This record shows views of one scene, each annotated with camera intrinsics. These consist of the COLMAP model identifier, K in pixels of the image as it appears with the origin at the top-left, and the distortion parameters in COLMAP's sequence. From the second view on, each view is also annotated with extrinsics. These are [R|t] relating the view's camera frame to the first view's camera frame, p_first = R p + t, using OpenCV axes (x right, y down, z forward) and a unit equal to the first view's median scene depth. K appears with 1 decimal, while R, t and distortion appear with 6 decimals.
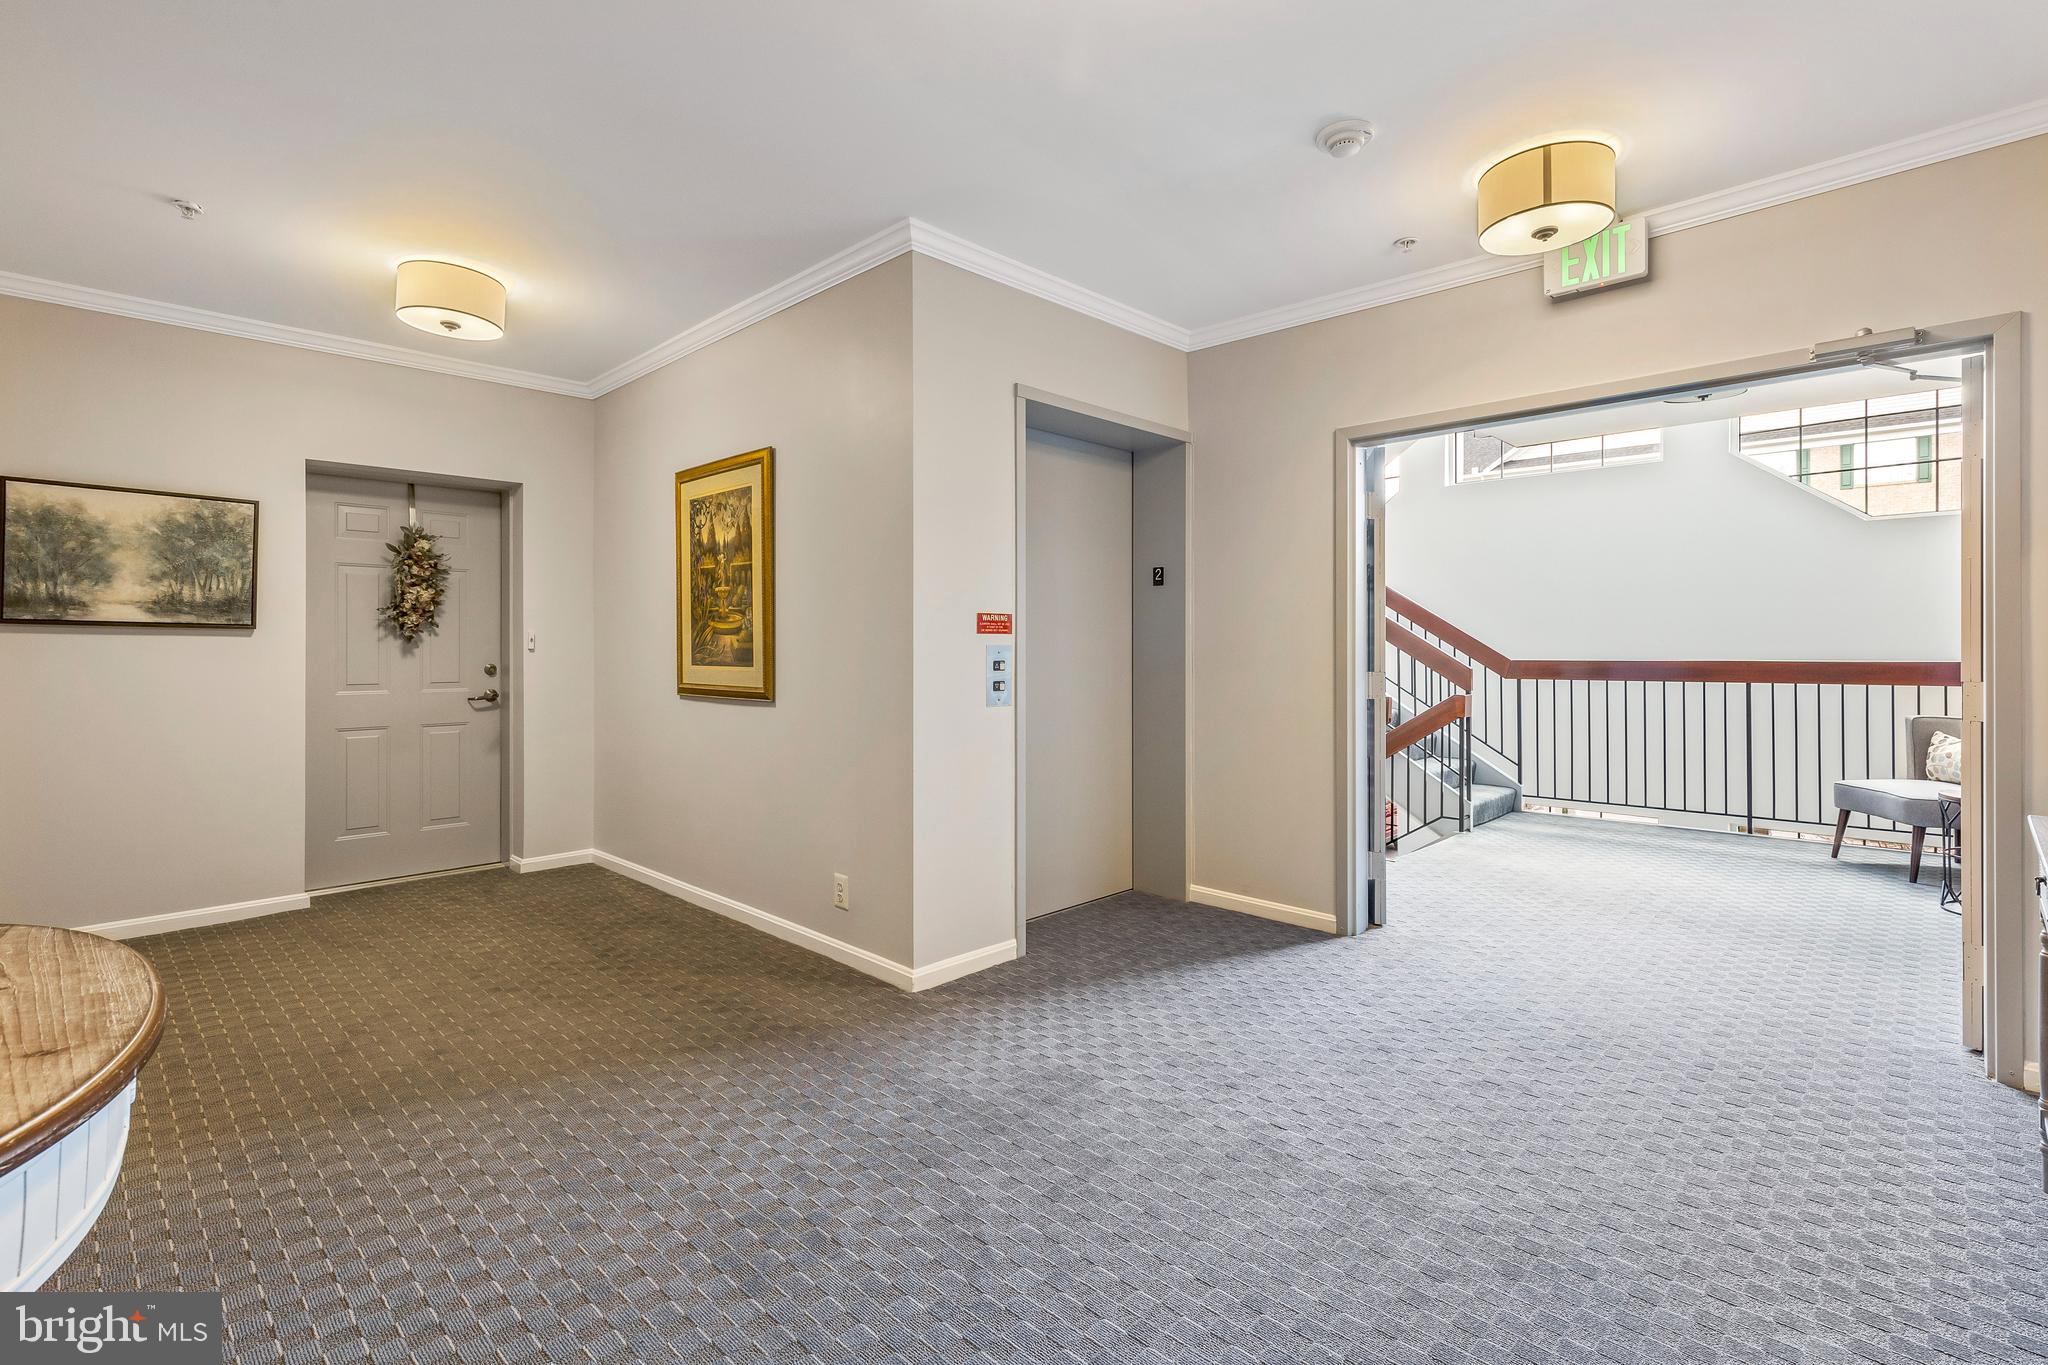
lens RADIAL K [[939.8, 0, 1023.6], [0, 939.8, 655.2], [0, 0, 1]] dist [0.000679, 0.000236]
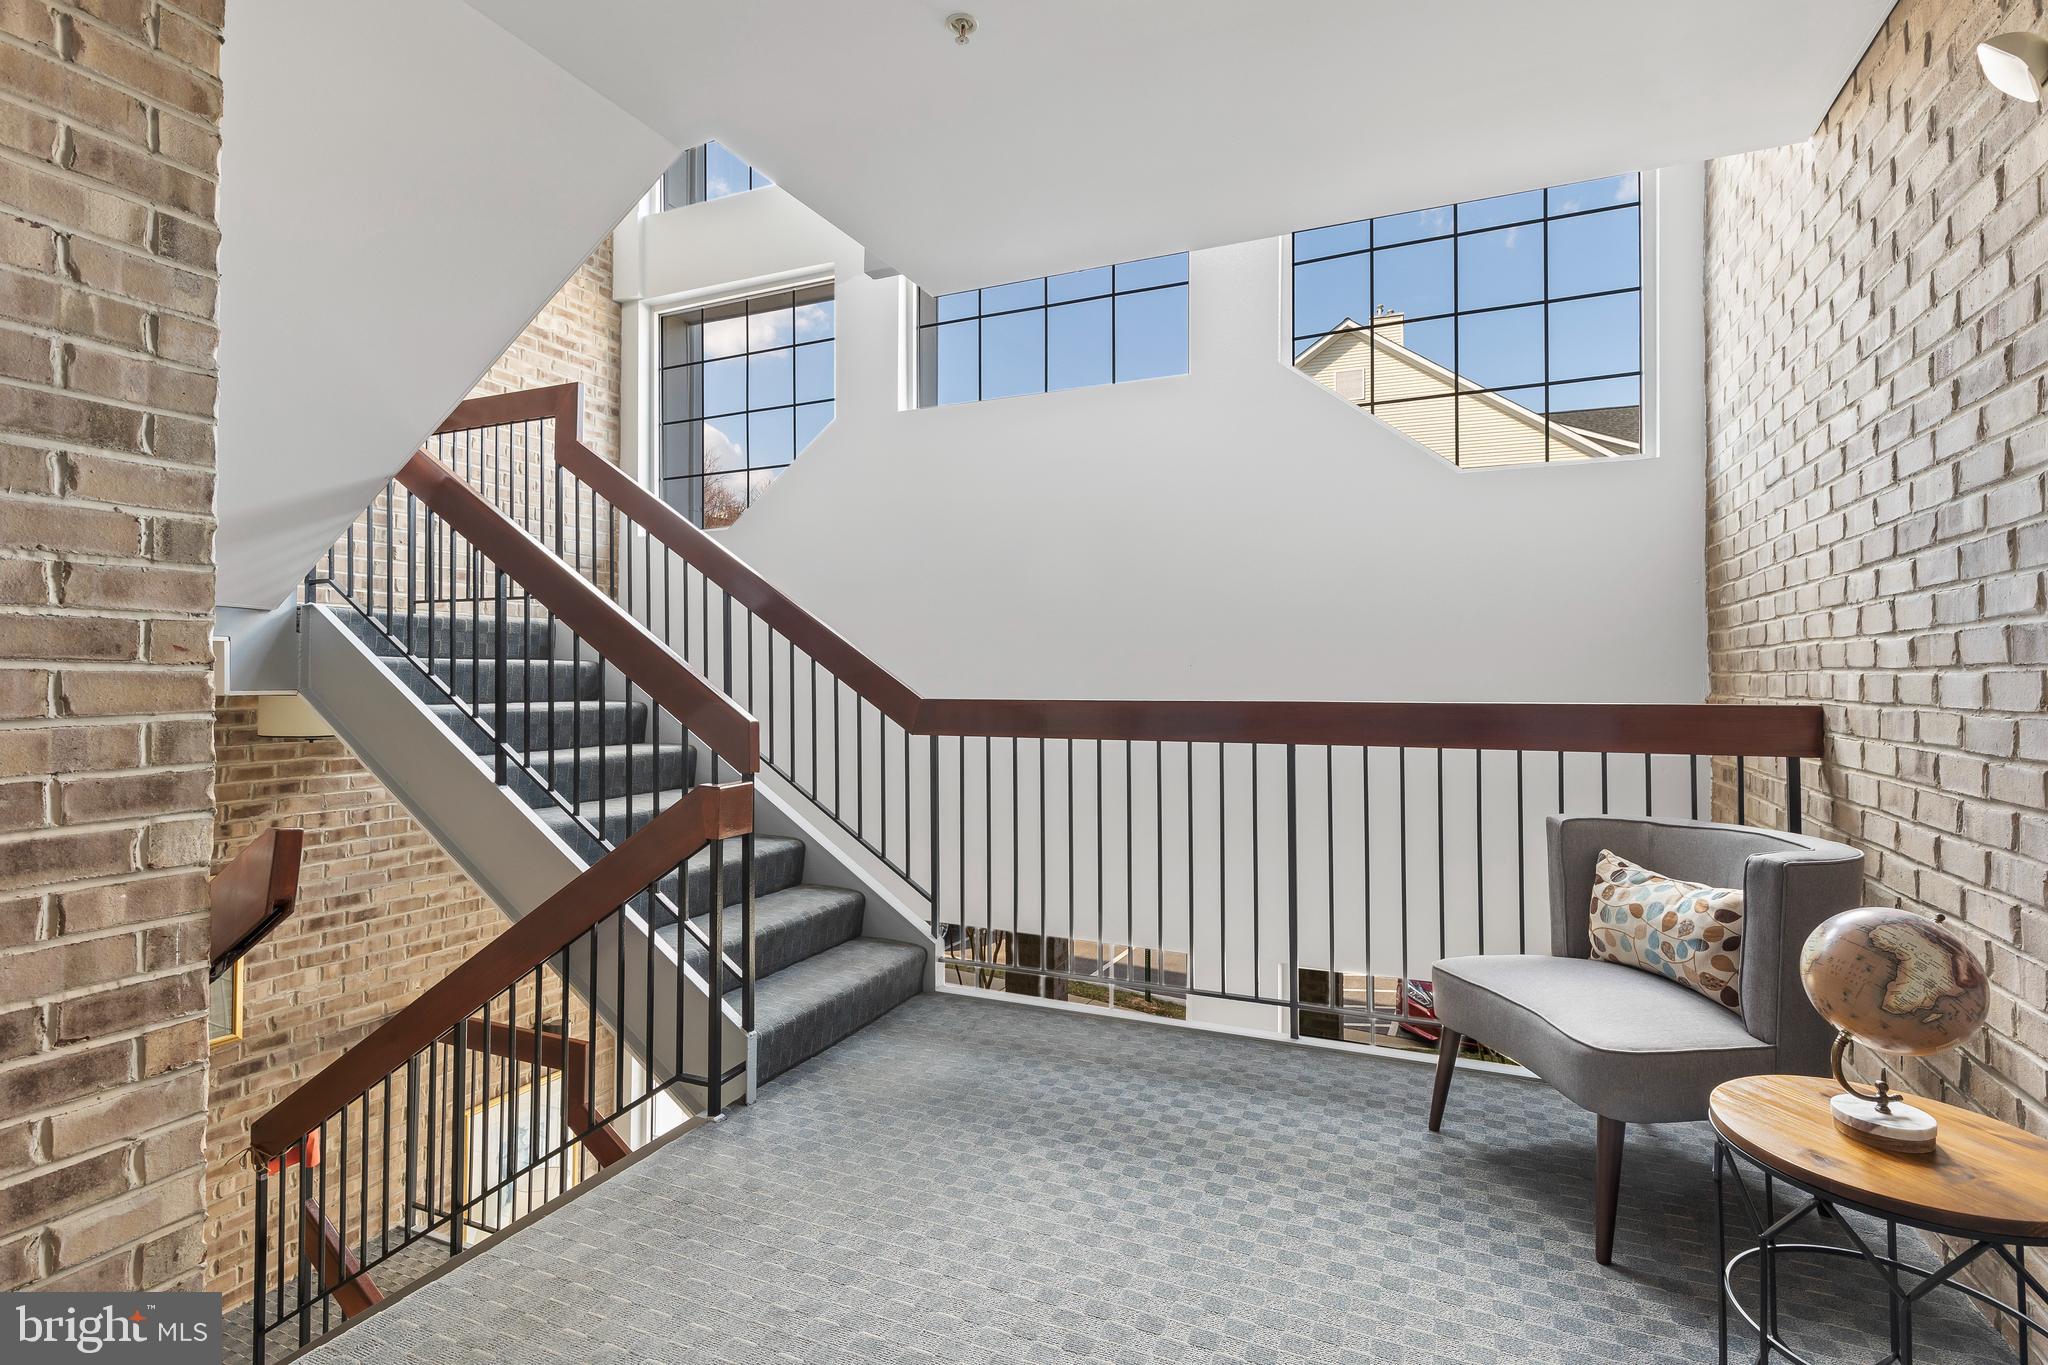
lens RADIAL K [[972.3, 0, 1033.6], [0, 972.3, 687.9], [0, 0, 1]] dist [0.012863, -0.003997]
pose [[0.935425, -0.003104, 0.353510, 0.453717], [0.000896, 0.999979, 0.006409, -0.004951], [-0.353523, -0.005679, 0.935409, 0.553720]]
